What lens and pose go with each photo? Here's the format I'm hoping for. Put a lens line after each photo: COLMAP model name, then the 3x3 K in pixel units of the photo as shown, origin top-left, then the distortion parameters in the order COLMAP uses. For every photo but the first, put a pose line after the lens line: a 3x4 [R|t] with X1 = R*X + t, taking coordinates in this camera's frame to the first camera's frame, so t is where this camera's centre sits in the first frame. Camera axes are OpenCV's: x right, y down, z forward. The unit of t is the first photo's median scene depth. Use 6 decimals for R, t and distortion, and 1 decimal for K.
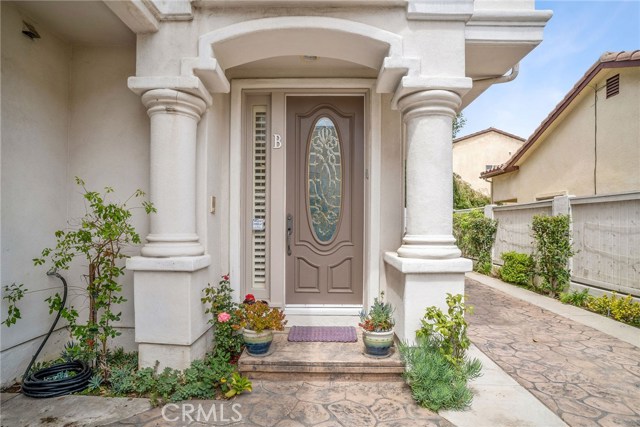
lens RADIAL K [[335.2, 0, 301.3], [0, 335.2, 227.3], [0, 0, 1]] dist [-0.031878, 0.001759]
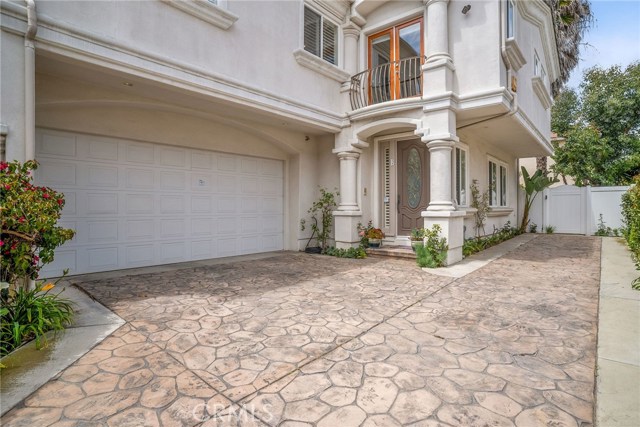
lens RADIAL K [[335.2, 0, 319.8], [0, 335.2, 211.0], [0, 0, 1]] dist [-0.031878, 0.001759]
pose [[0.775241, -0.002739, -0.631660, 1.247261], [-0.000532, 0.999987, -0.004989, 0.106062], [0.631665, 0.004204, 0.775230, -1.356821]]
